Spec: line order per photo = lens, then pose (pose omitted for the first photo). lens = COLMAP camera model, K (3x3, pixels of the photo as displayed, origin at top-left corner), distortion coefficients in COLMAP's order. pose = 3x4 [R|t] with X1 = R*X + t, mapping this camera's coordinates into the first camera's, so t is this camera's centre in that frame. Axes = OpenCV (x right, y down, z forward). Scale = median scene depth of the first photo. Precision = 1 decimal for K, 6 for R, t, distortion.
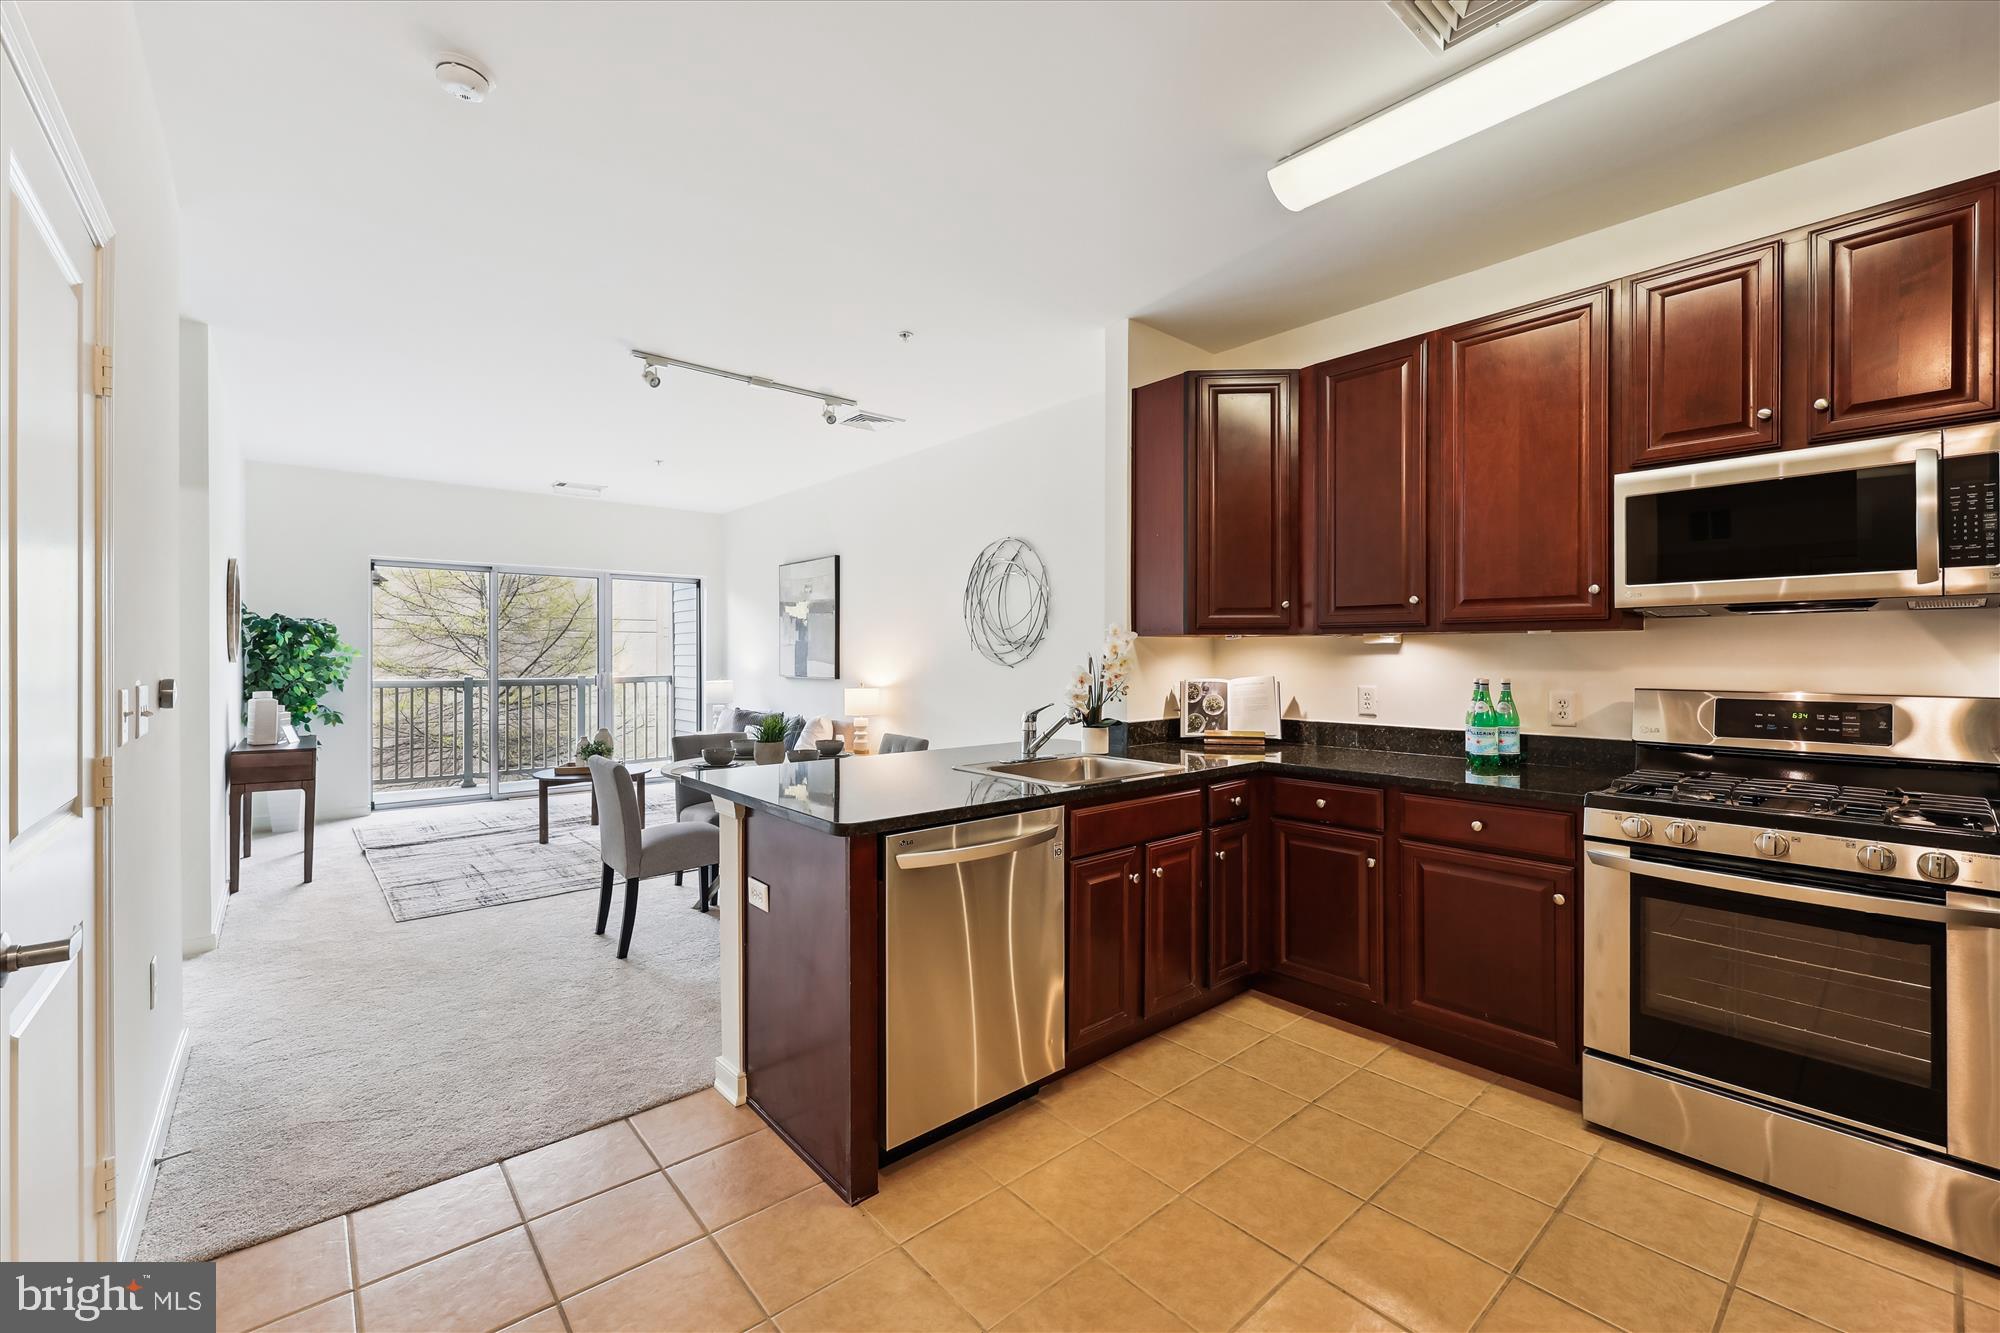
lens RADIAL K [[815.4, 0, 1004.2], [0, 815.4, 658.2], [0, 0, 1]] dist [-0.001163, 0.000904]
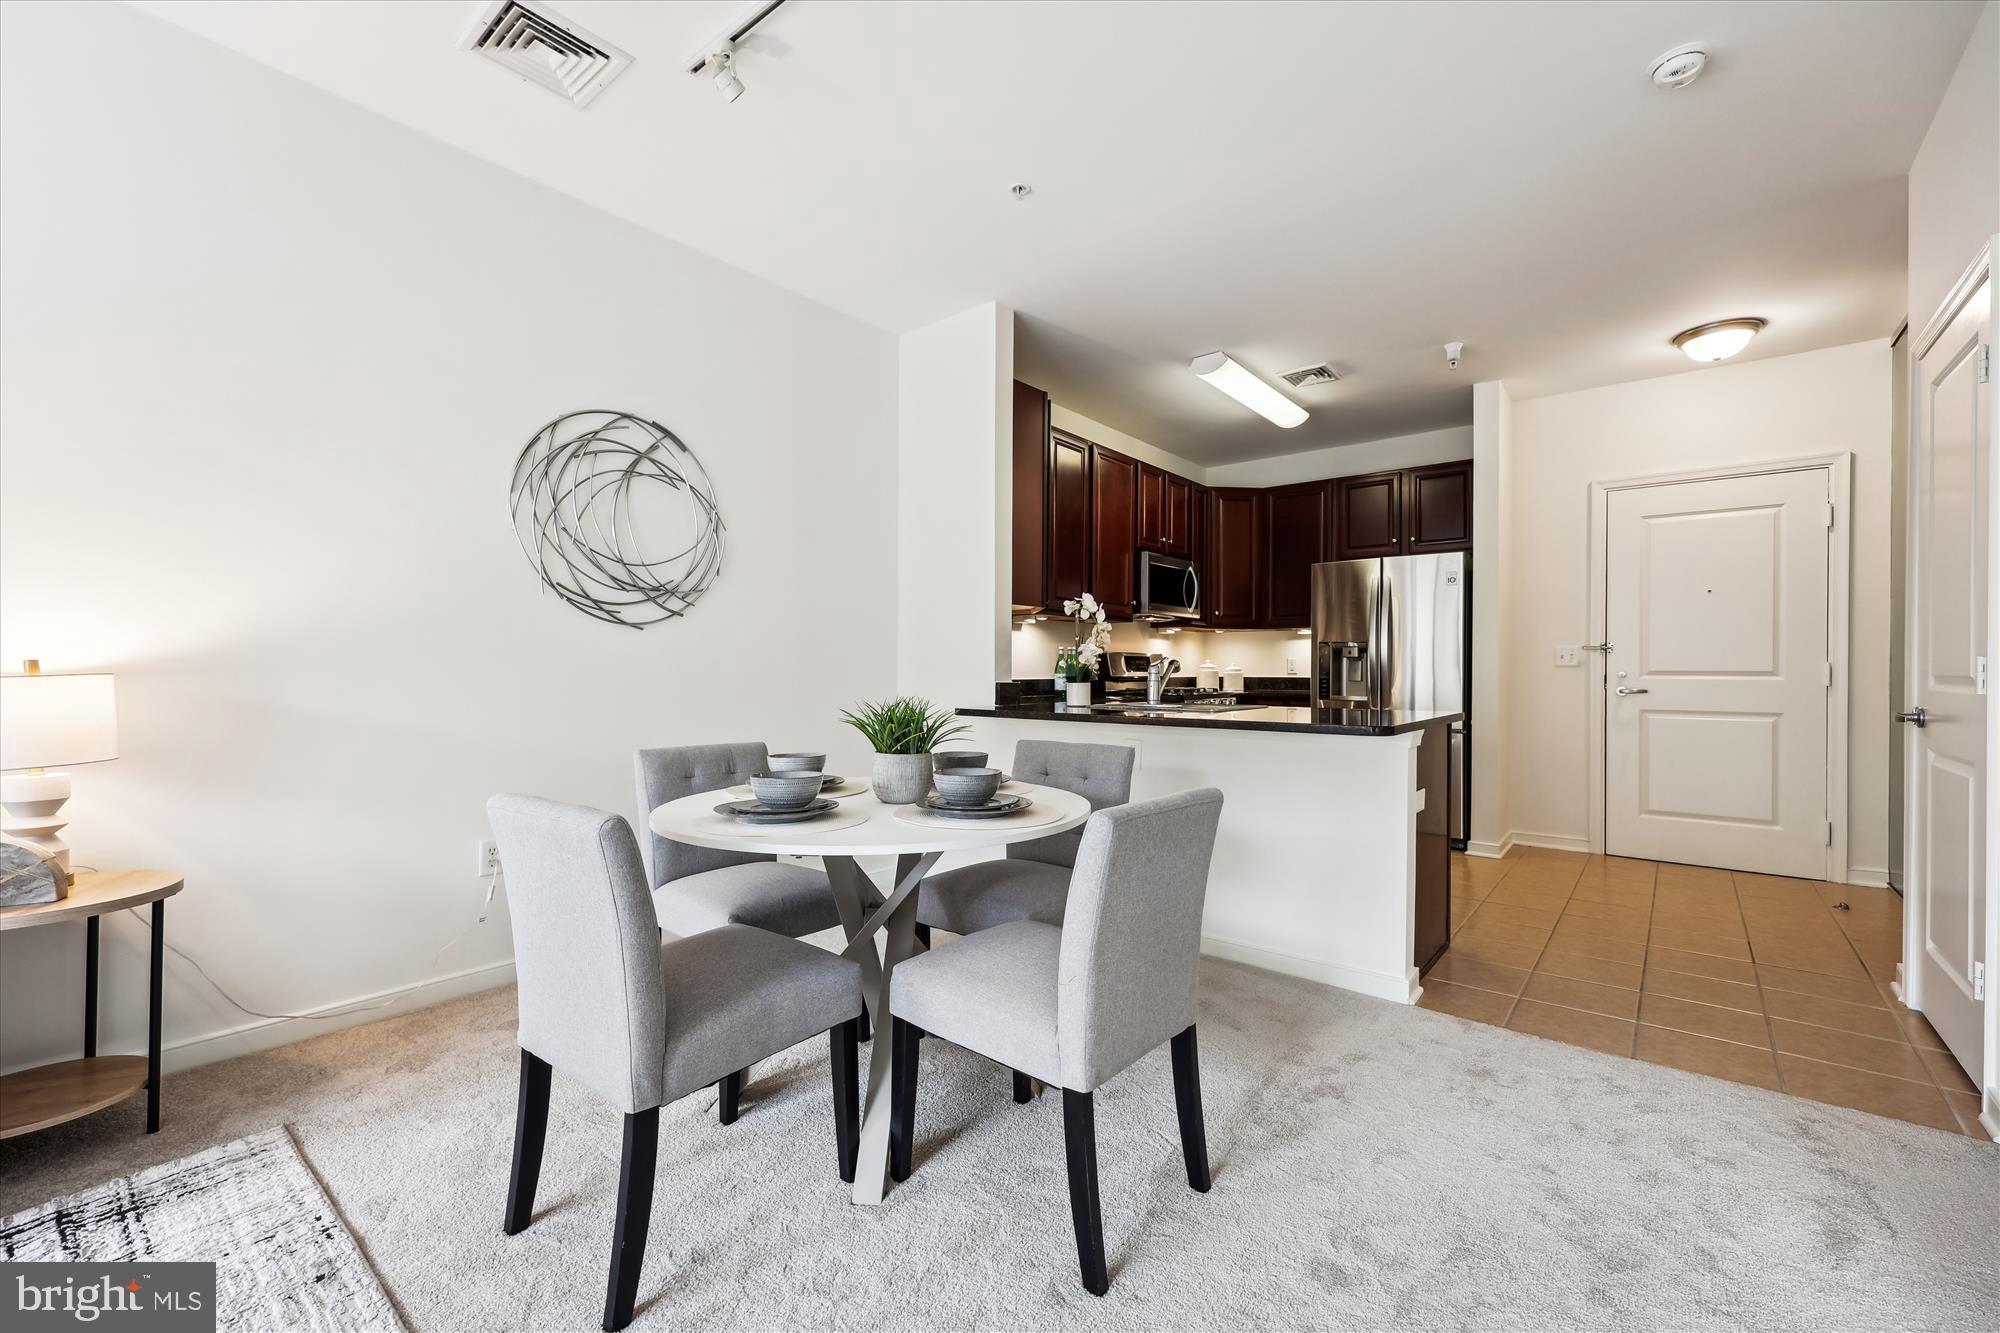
lens RADIAL K [[815.4, 0, 999.3], [0, 815.4, 670.9], [0, 0, 1]] dist [-0.001163, 0.000904]
pose [[-0.155001, -0.001720, 0.987913, -1.113377], [0.001010, 0.999998, 0.001900, 0.073620], [-0.987914, 0.001292, -0.154999, 1.437543]]
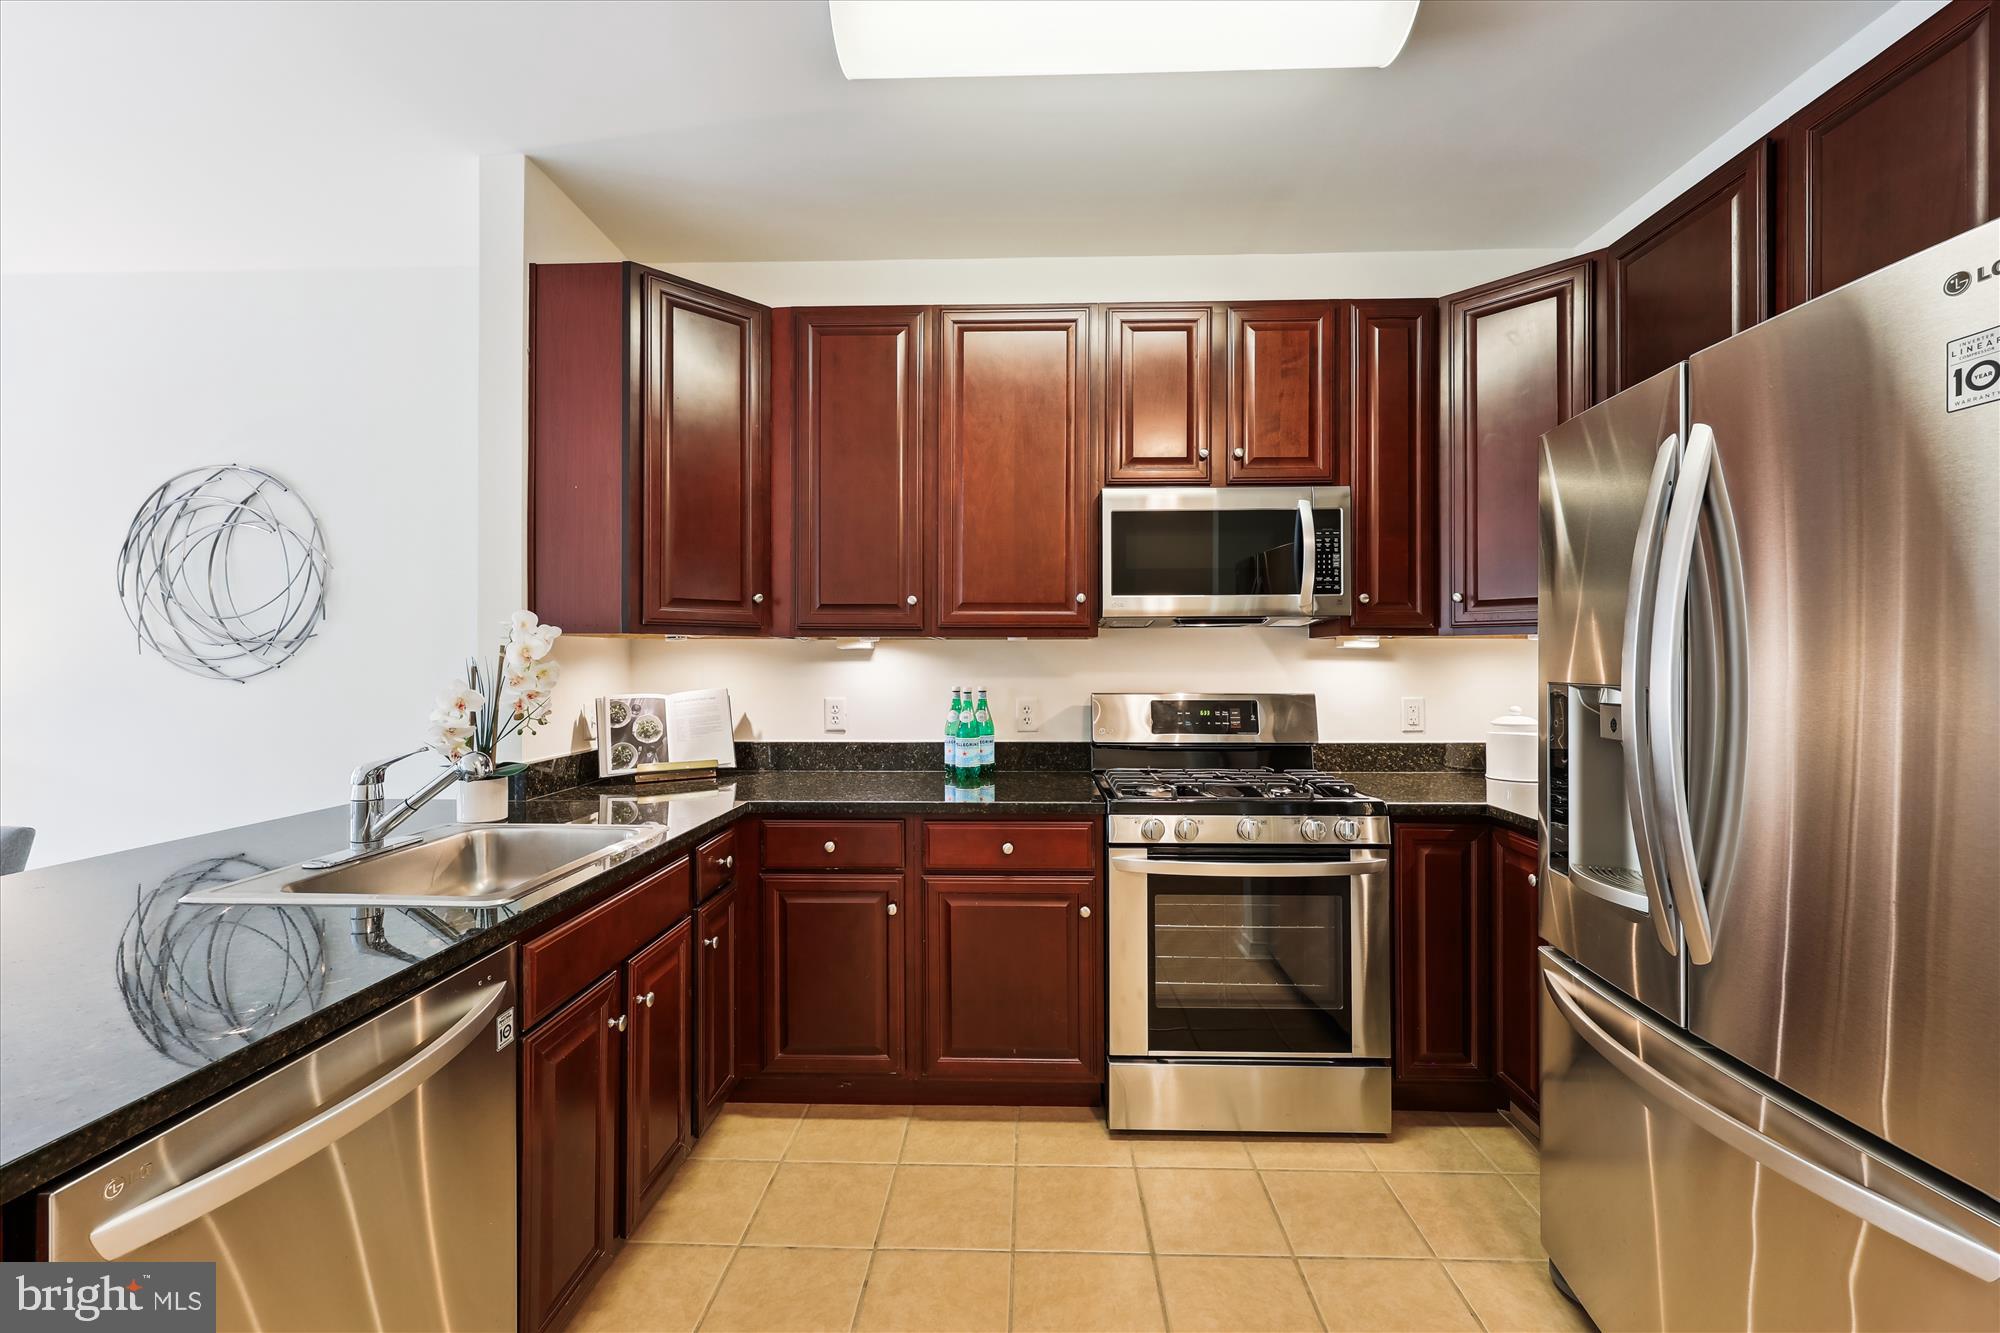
lens RADIAL K [[815.4, 0, 1000.9], [0, 815.4, 661.4], [0, 0, 1]] dist [-0.001163, 0.000904]
pose [[0.682213, 0.000056, 0.731153, -0.082620], [0.002627, 0.999993, -0.002528, -0.002202], [-0.731148, 0.003645, 0.682209, 0.322954]]
